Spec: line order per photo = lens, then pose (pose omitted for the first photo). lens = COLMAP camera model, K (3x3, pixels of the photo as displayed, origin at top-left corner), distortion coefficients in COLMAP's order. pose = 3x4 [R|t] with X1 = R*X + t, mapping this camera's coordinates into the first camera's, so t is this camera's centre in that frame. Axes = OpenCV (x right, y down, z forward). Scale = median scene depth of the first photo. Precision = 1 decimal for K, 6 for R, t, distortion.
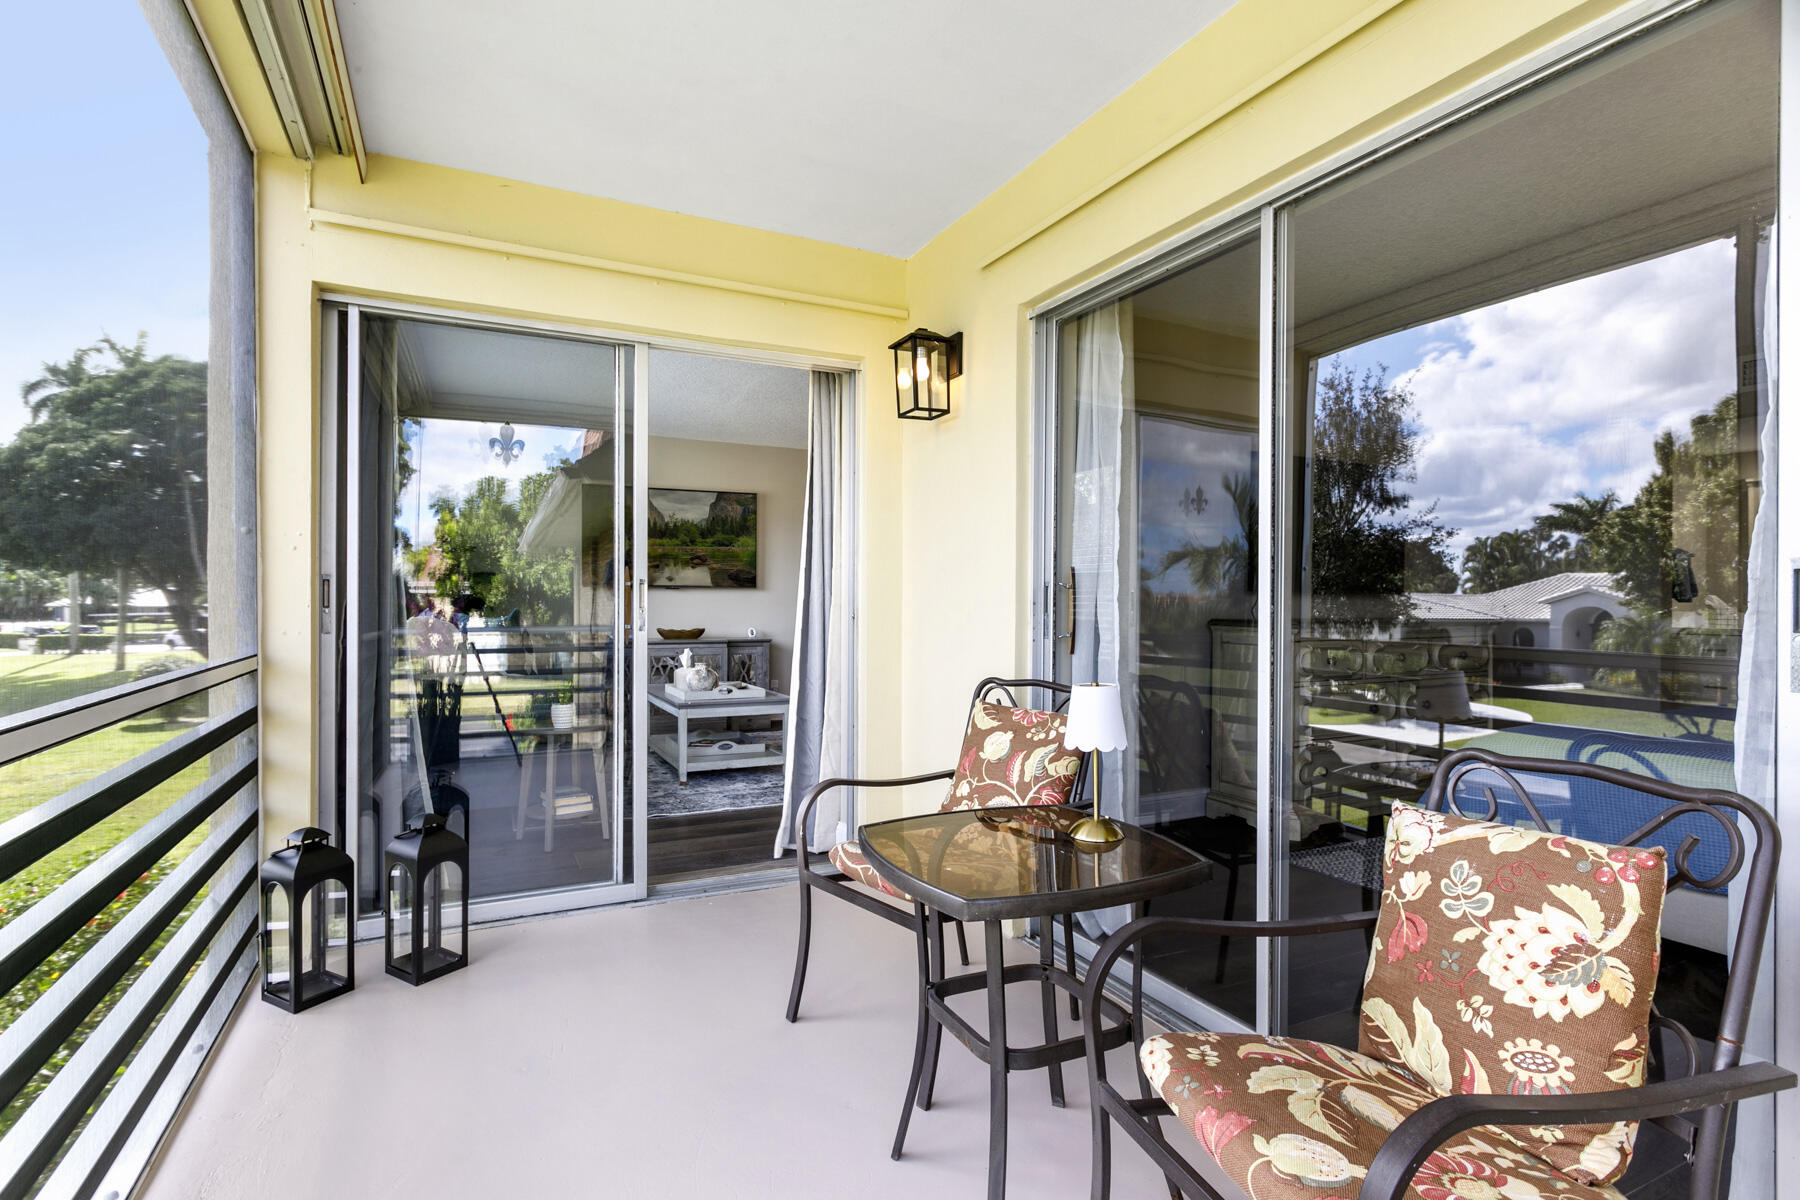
lens RADIAL K [[879.8, 0, 896.4], [0, 879.8, 593.8], [0, 0, 1]] dist [-0.002396, 0.002321]
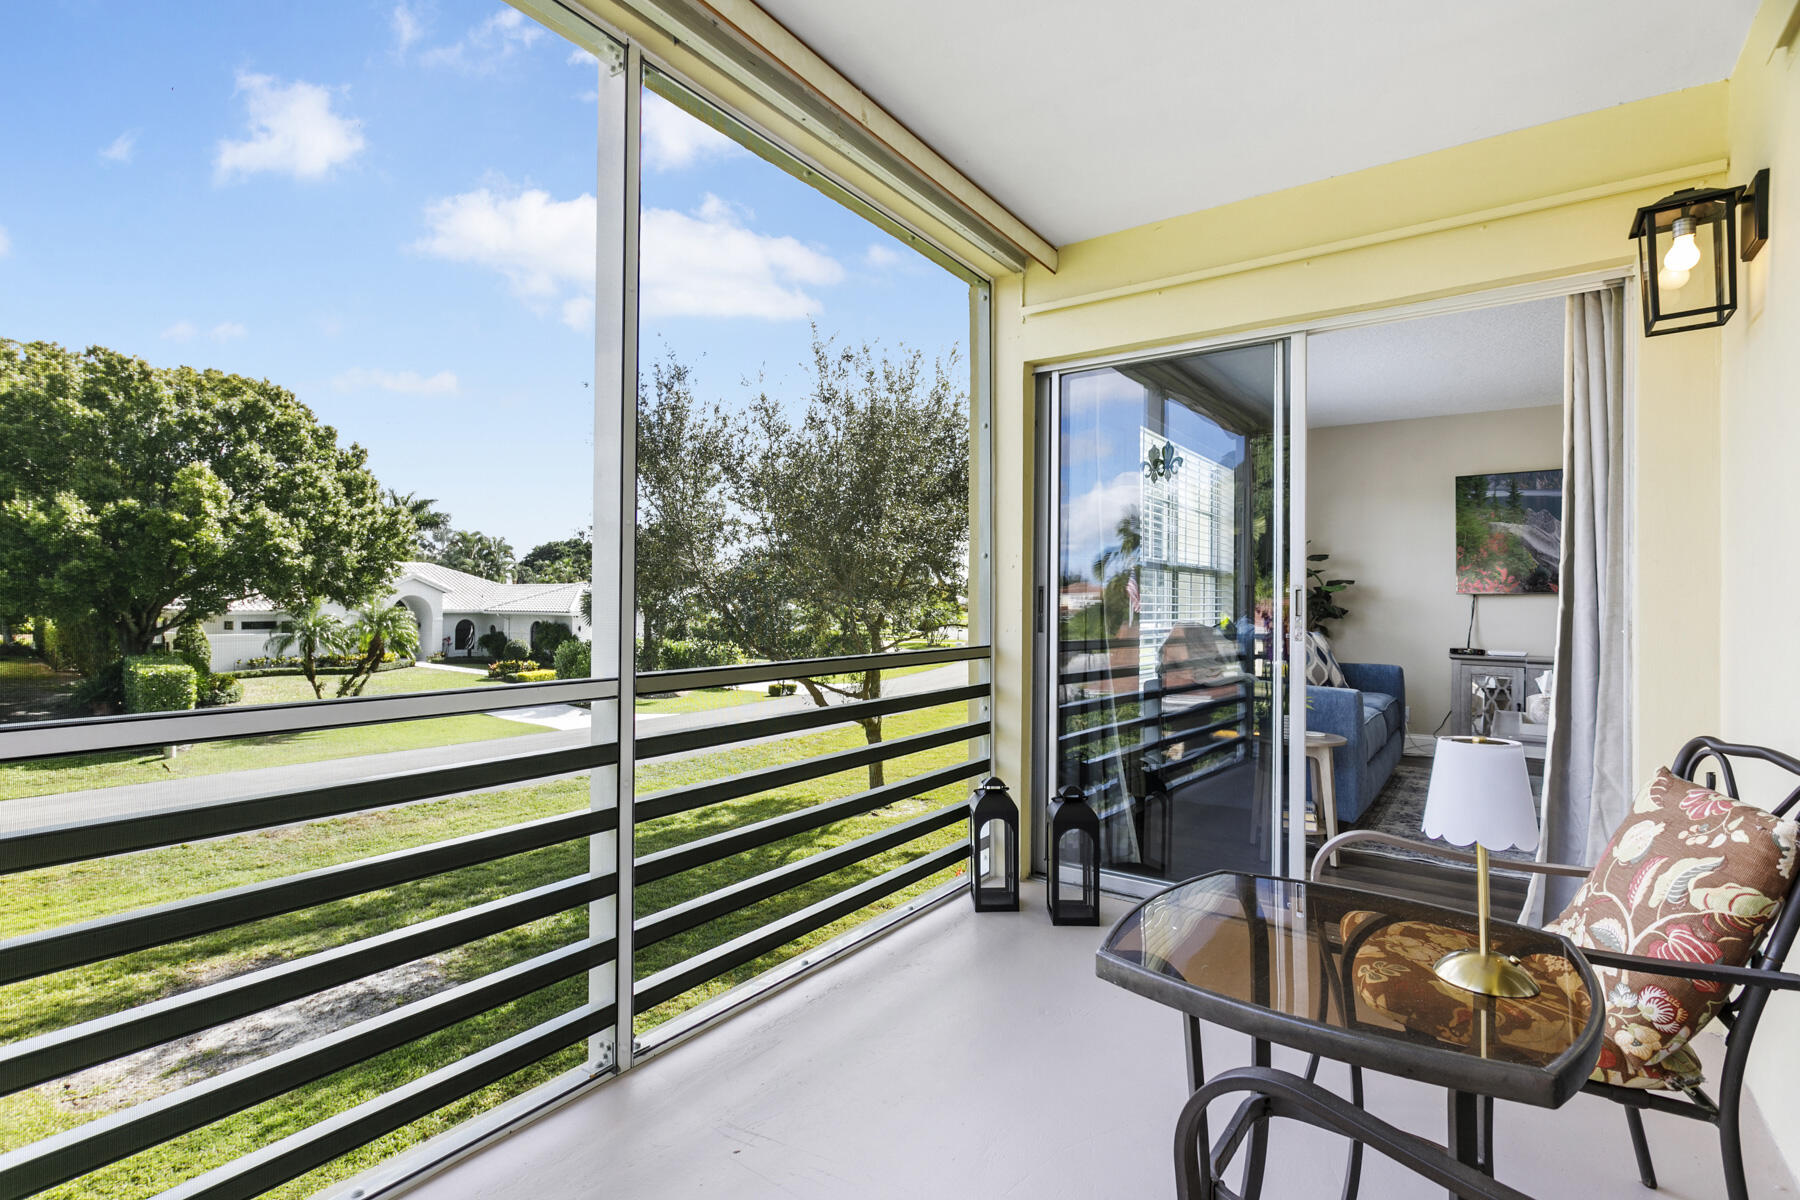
lens RADIAL K [[879.8, 0, 883.3], [0, 879.8, 588.7], [0, 0, 1]] dist [-0.002396, 0.002321]
pose [[0.451132, -0.014107, -0.892346, 0.426461], [-0.003498, 0.999839, -0.017575, 0.006210], [0.892450, 0.011050, 0.451010, 0.236278]]
